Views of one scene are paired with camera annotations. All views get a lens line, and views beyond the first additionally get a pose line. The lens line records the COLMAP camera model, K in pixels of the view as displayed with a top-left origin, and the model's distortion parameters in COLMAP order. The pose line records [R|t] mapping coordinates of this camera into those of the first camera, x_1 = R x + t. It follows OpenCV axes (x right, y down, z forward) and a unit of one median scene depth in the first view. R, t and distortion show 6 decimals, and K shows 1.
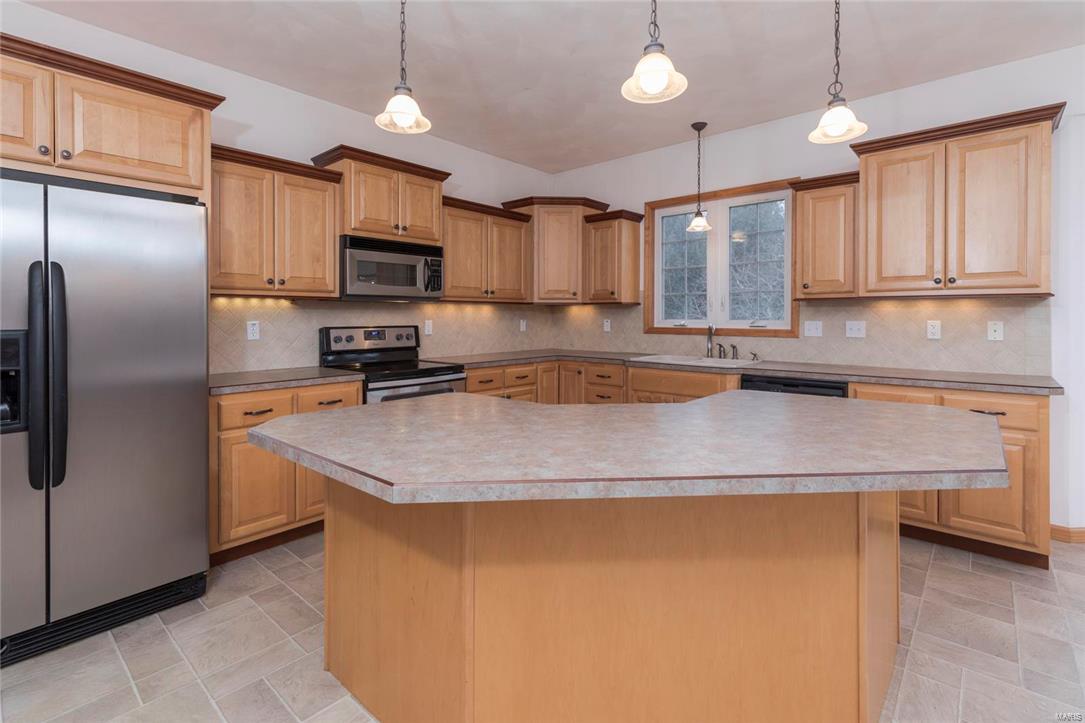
lens RADIAL K [[517.6, 0, 546.7], [0, 517.6, 316.7], [0, 0, 1]] dist [0.004607, -0.002432]
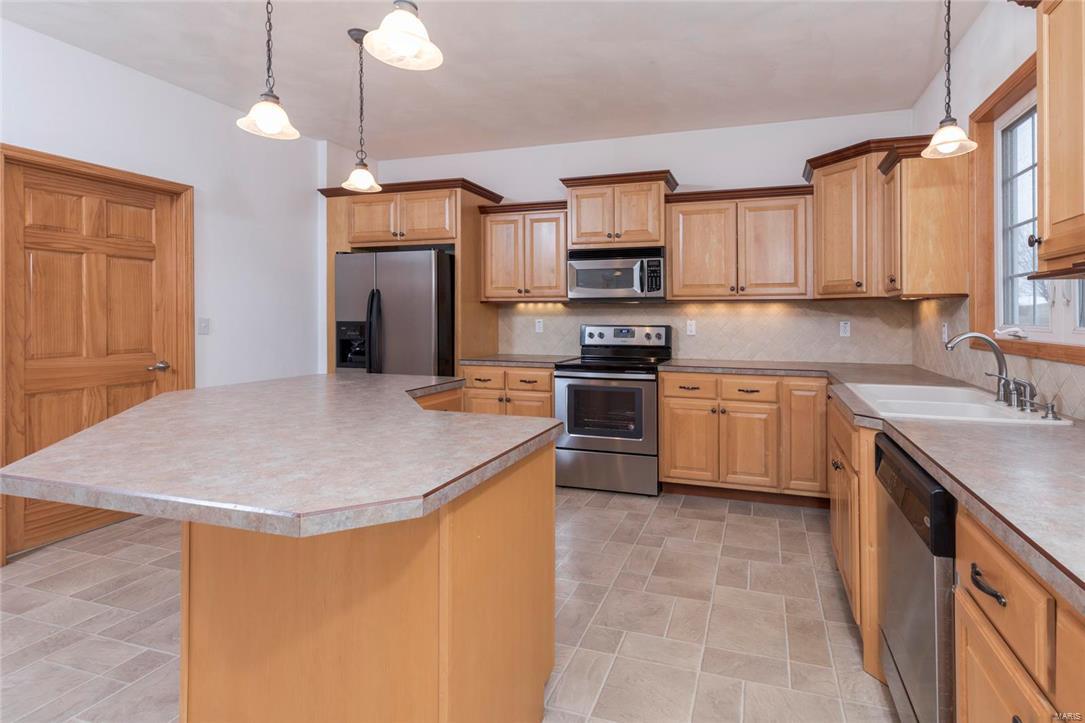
lens RADIAL K [[517.6, 0, 603.9], [0, 517.6, 314.4], [0, 0, 1]] dist [0.004607, -0.002432]
pose [[0.401593, 0.001123, -0.915818, 0.666756], [-0.003963, 0.999992, -0.000512, -0.003805], [0.915810, 0.003835, 0.401594, 0.506325]]
